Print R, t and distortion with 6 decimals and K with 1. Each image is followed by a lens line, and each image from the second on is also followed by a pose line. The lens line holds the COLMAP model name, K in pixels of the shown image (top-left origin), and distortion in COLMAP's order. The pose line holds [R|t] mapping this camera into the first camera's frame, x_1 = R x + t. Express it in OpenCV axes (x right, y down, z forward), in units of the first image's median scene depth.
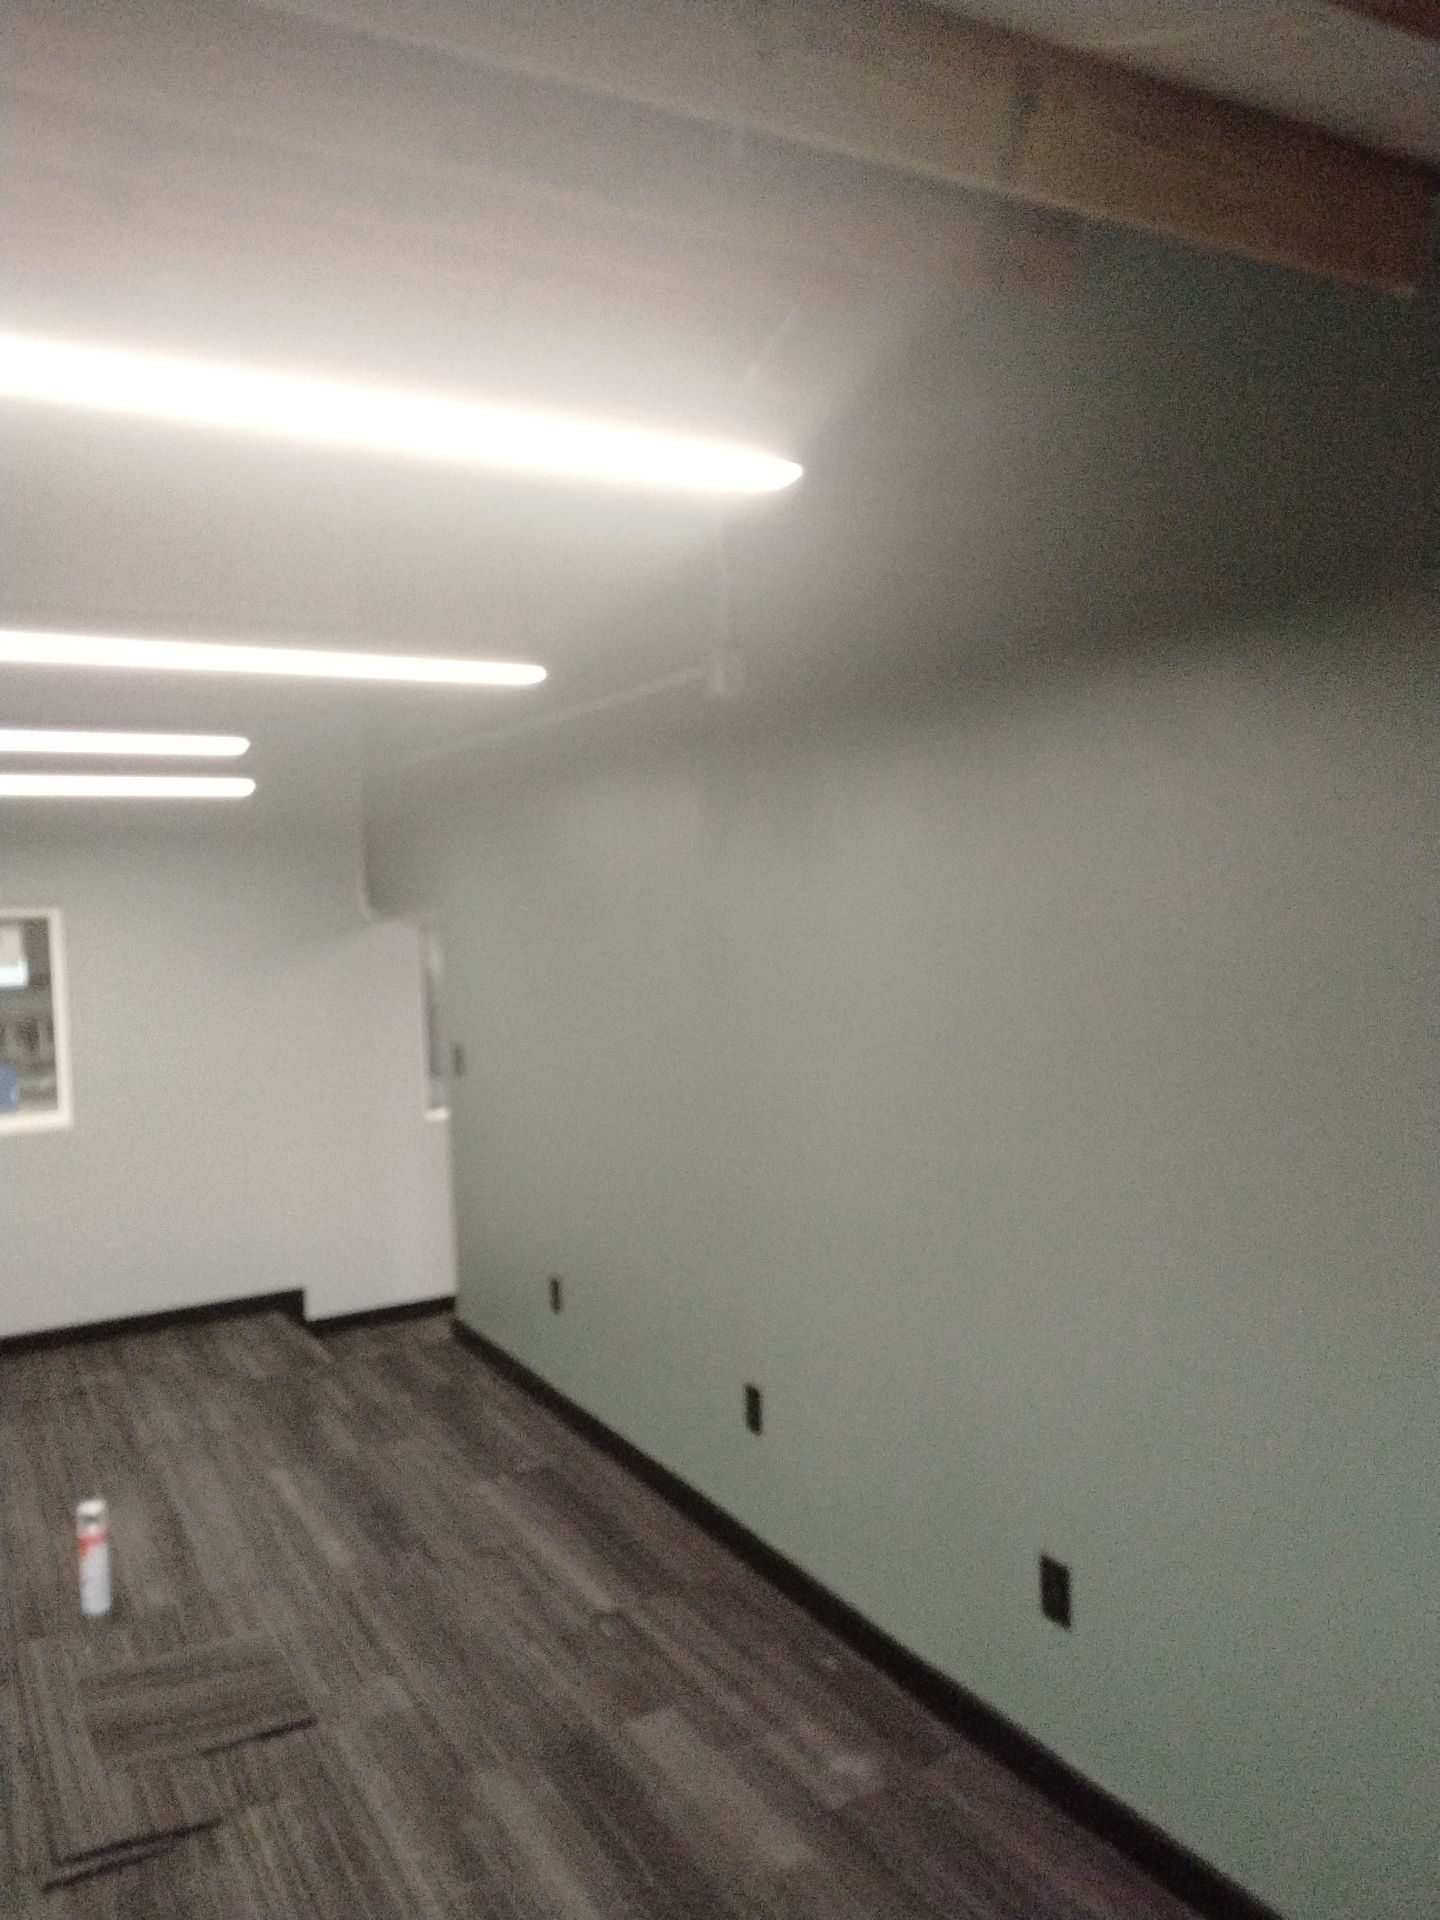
lens RADIAL K [[1500.2, 0, 728.7], [0, 1500.2, 983.5], [0, 0, 1]] dist [0.077607, -0.111042]
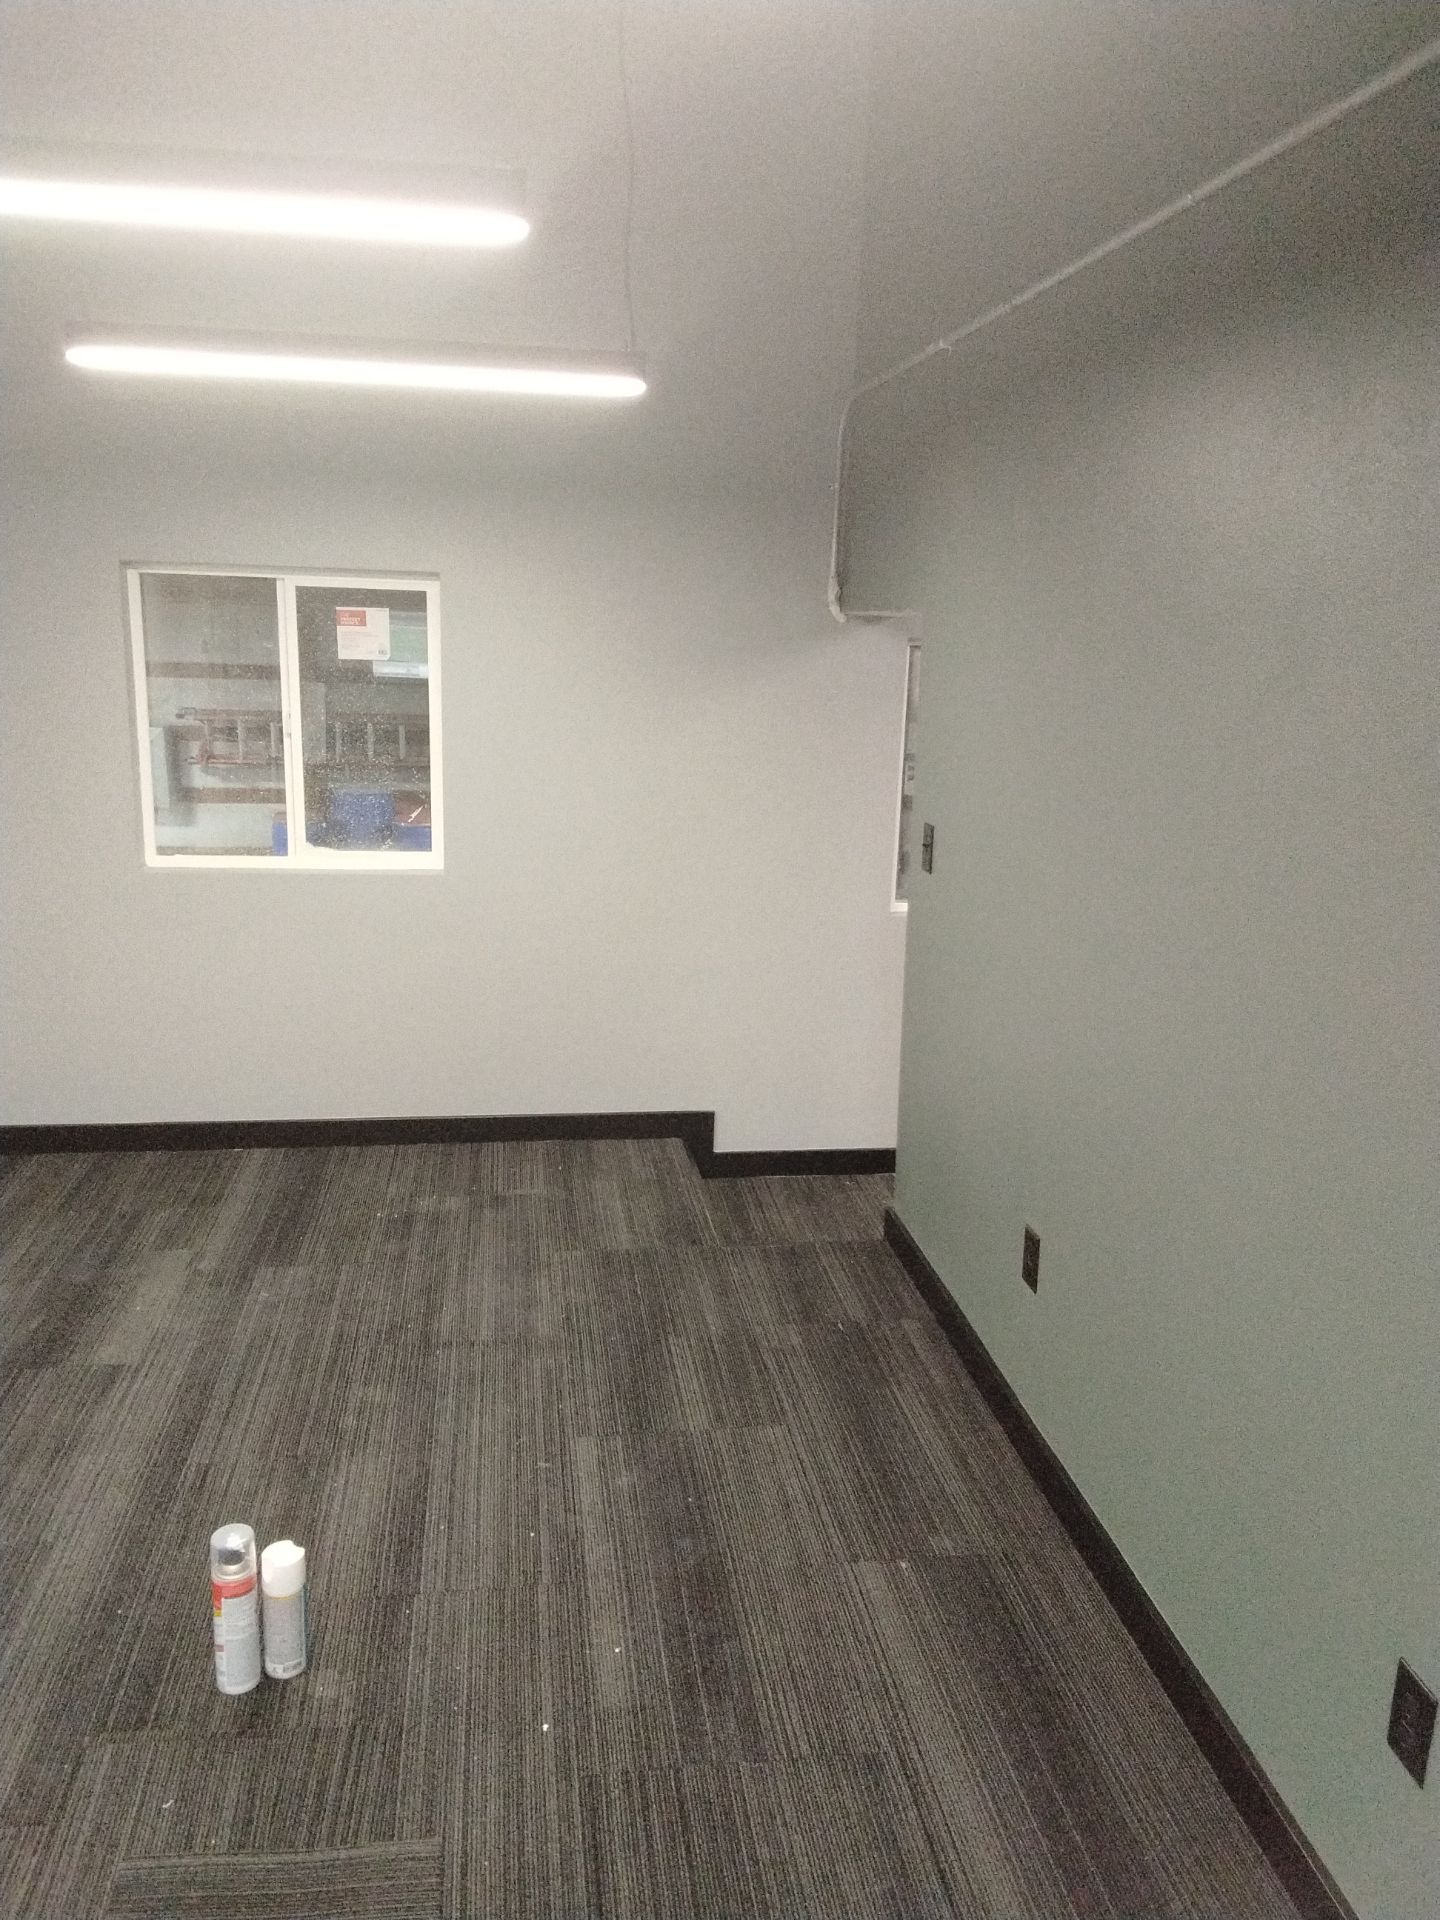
lens RADIAL K [[1500.2, 0, 728.7], [0, 1500.2, 983.5], [0, 0, 1]] dist [0.077607, -0.111042]
pose [[0.934754, 0.142429, -0.325497, -0.051221], [-0.083375, 0.978484, 0.188724, -0.009861], [0.345373, -0.149273, 0.926518, 0.448738]]
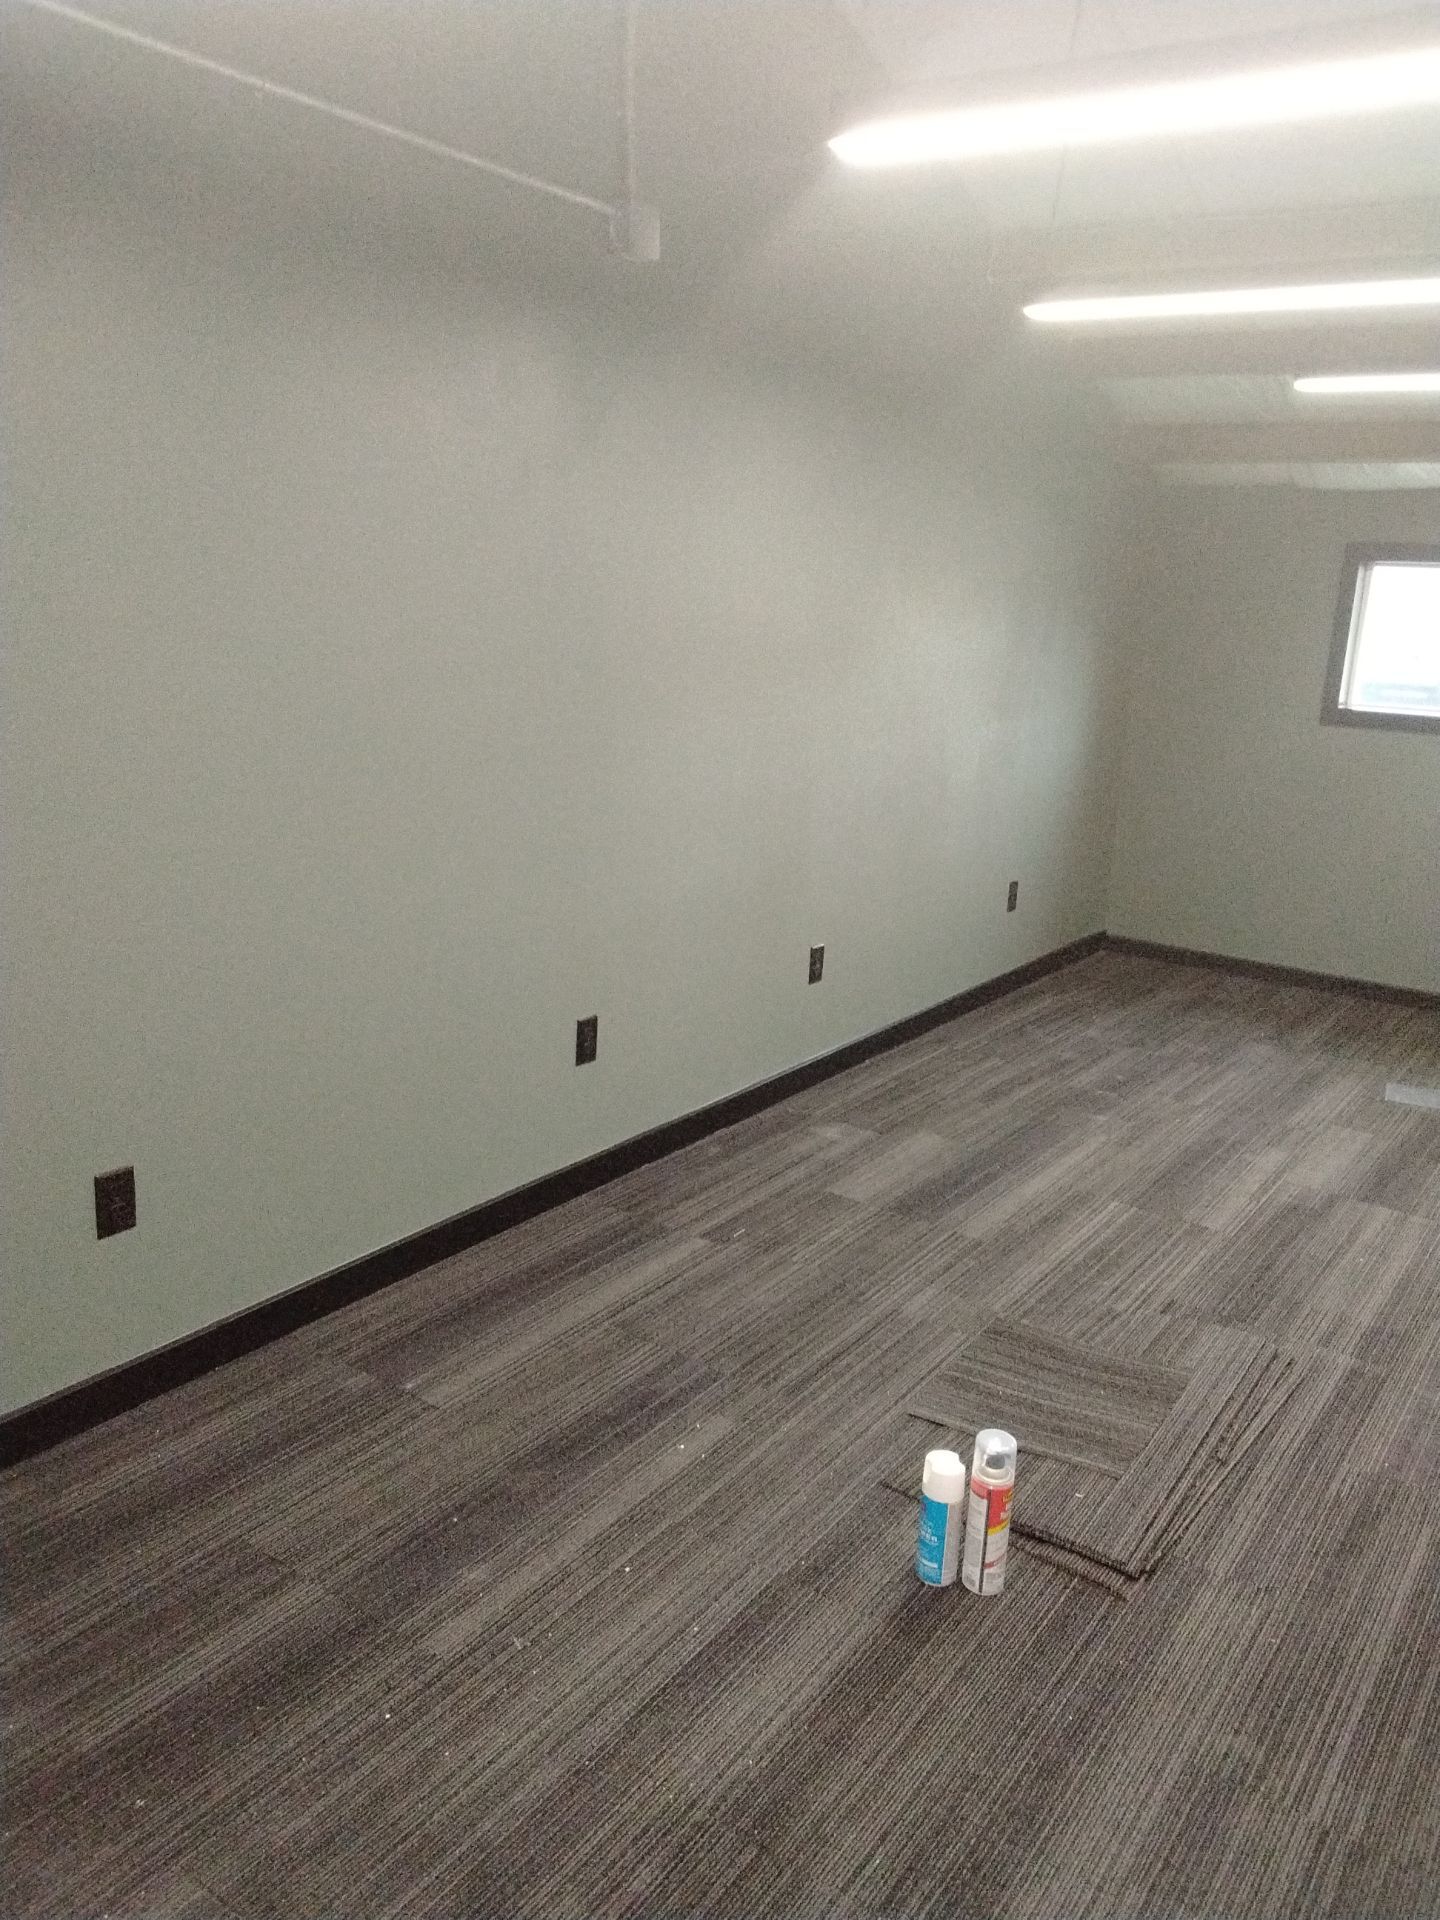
lens RADIAL K [[1500.2, 0, 728.7], [0, 1500.2, 983.5], [0, 0, 1]] dist [0.077607, -0.111042]
pose [[-0.460240, -0.216091, 0.861094, -0.737512], [0.026739, 0.966111, 0.256737, -0.001954], [-0.887392, 0.141185, -0.438865, 1.143933]]
